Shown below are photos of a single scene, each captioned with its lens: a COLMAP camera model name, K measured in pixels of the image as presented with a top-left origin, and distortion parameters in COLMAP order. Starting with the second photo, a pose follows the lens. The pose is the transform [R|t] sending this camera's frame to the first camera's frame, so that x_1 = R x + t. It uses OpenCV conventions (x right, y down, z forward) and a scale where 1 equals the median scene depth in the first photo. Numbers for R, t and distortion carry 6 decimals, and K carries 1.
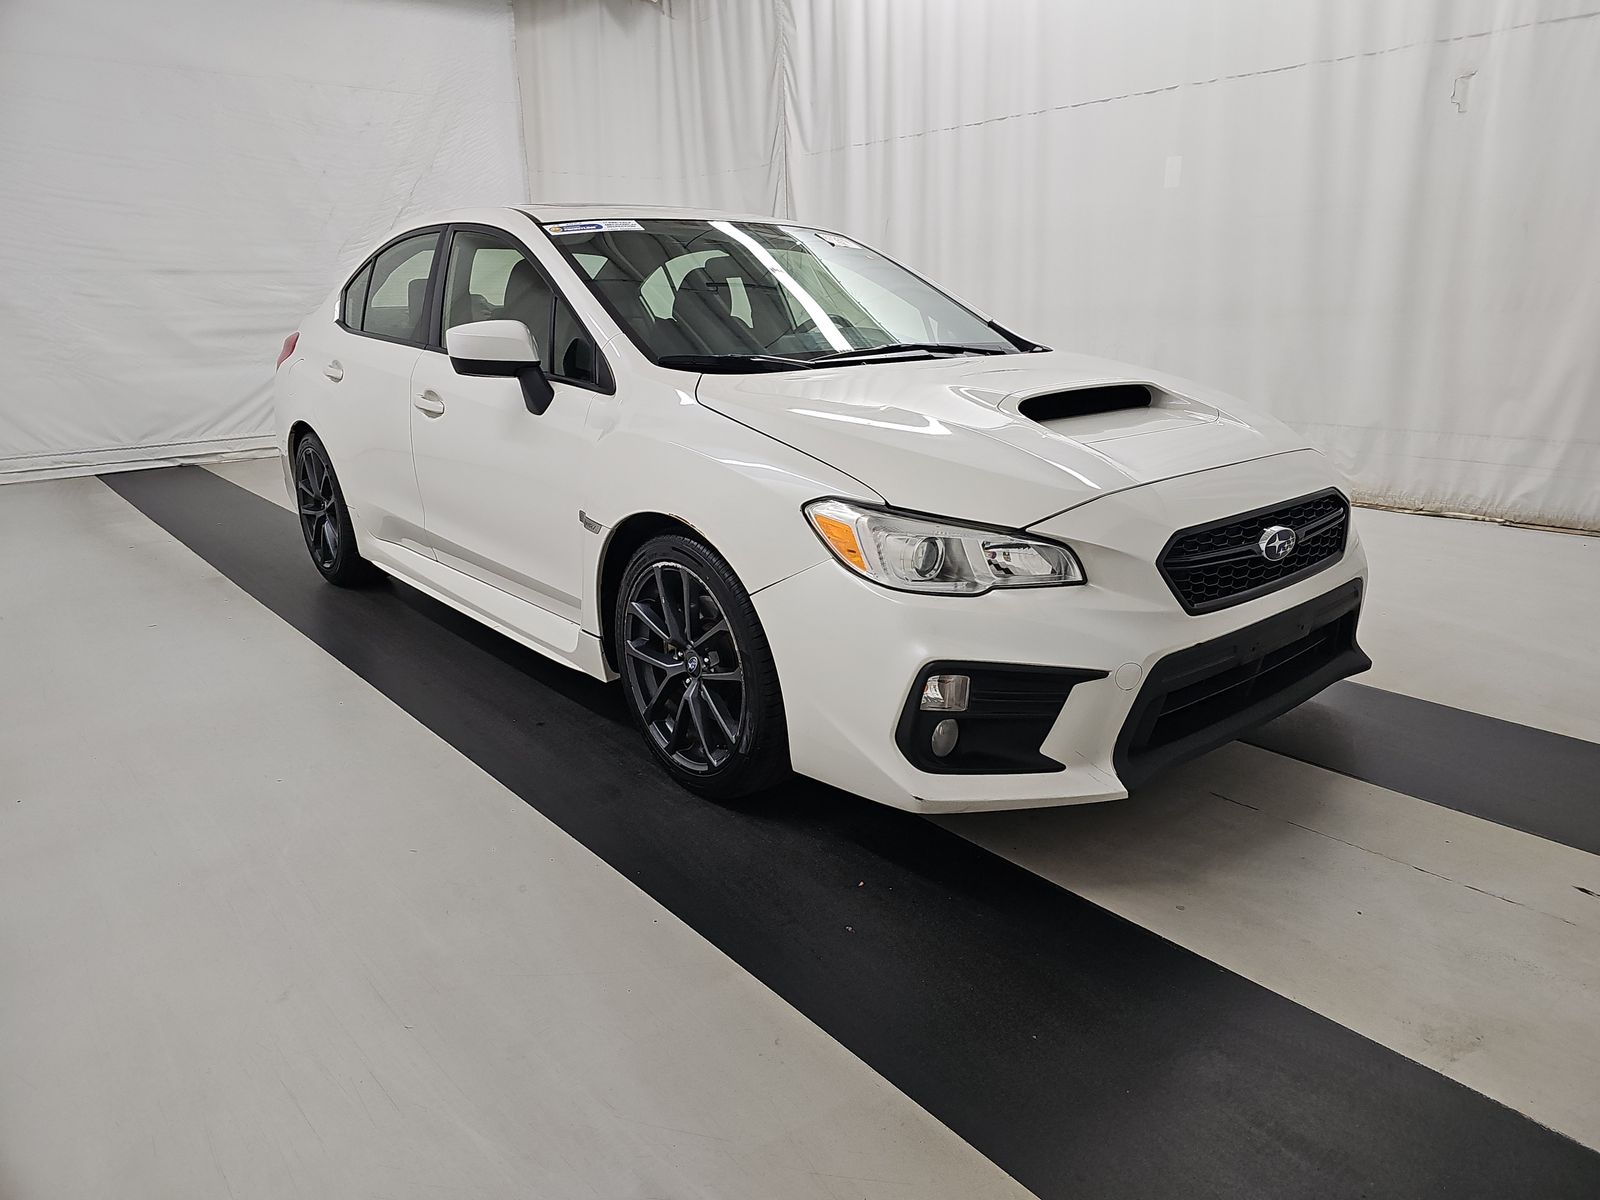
lens RADIAL K [[1063.4, 0, 800.0], [0, 1063.4, 600.0], [0, 0, 1]] dist [0.033370, -0.003391]
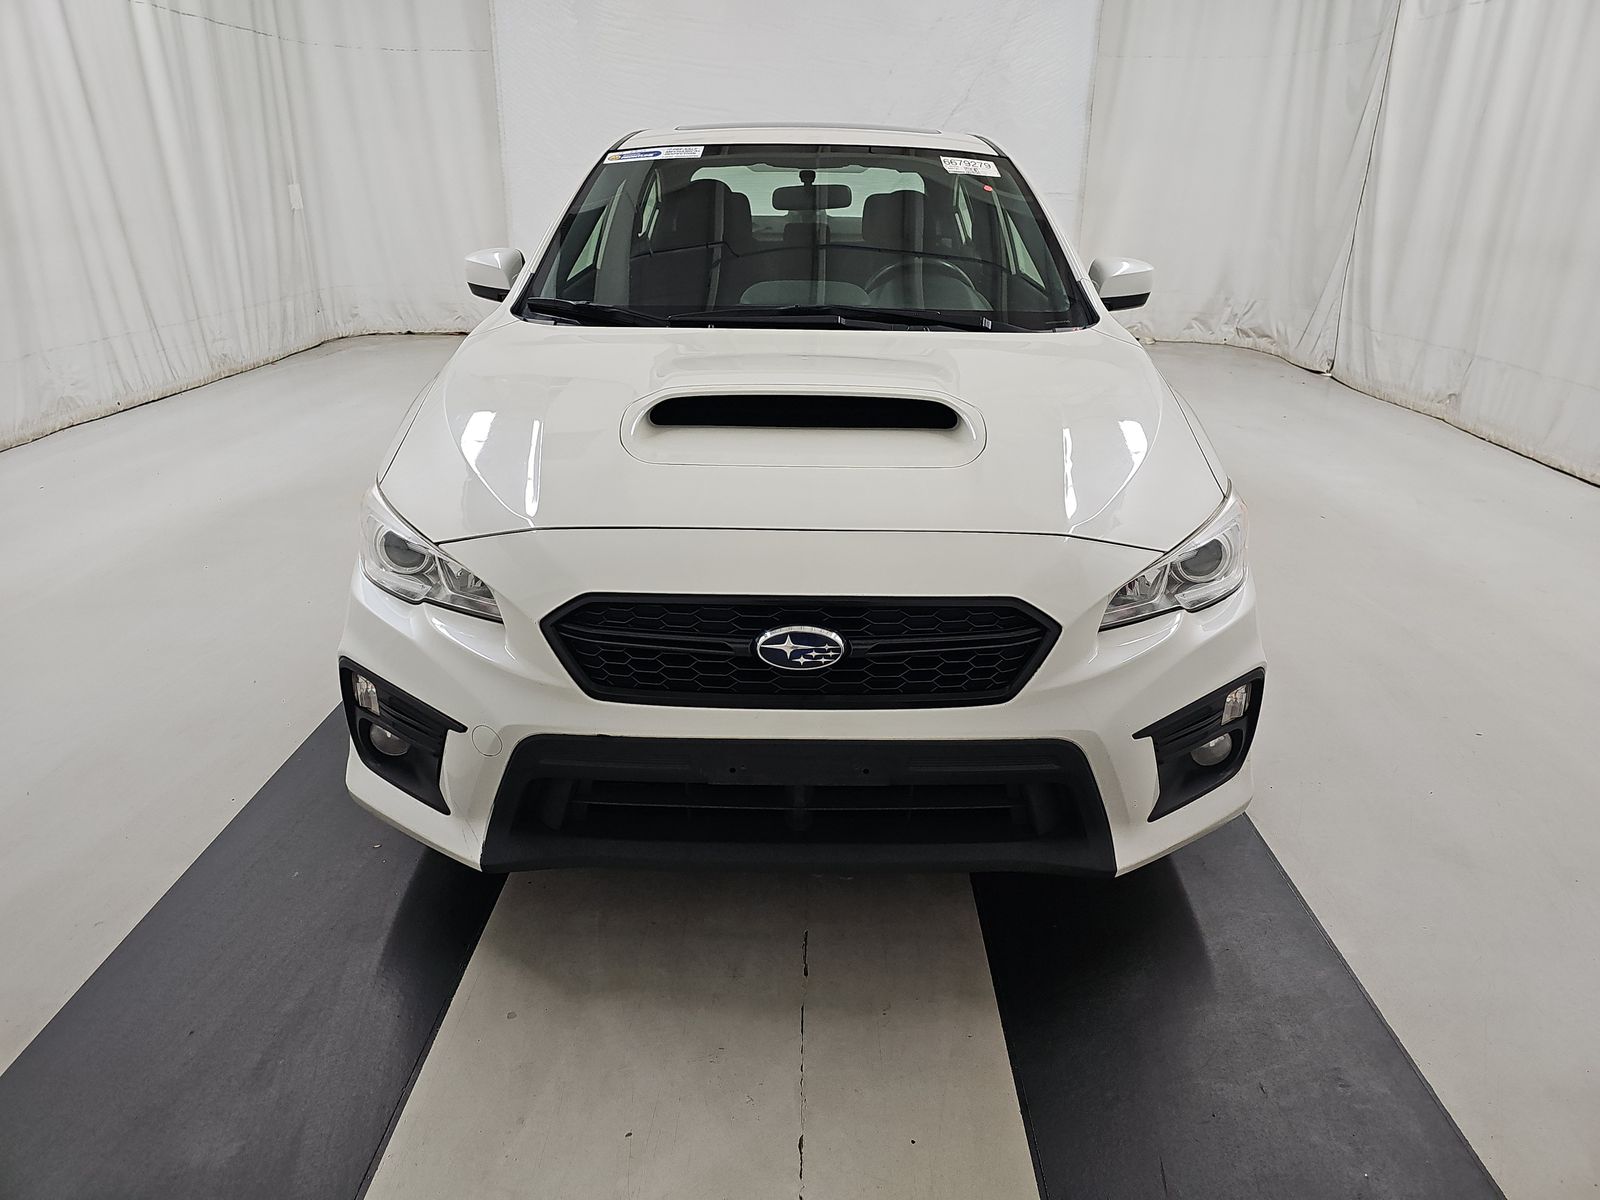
lens RADIAL K [[1048.7, 0, 800.0], [0, 1048.7, 600.0], [0, 0, 1]] dist [0.035980, 0.001136]
pose [[0.768714, 0.264940, -0.582138, 0.870642], [-0.204250, 0.964201, 0.169111, -0.209665], [0.606103, -0.011097, 0.795309, 0.434562]]
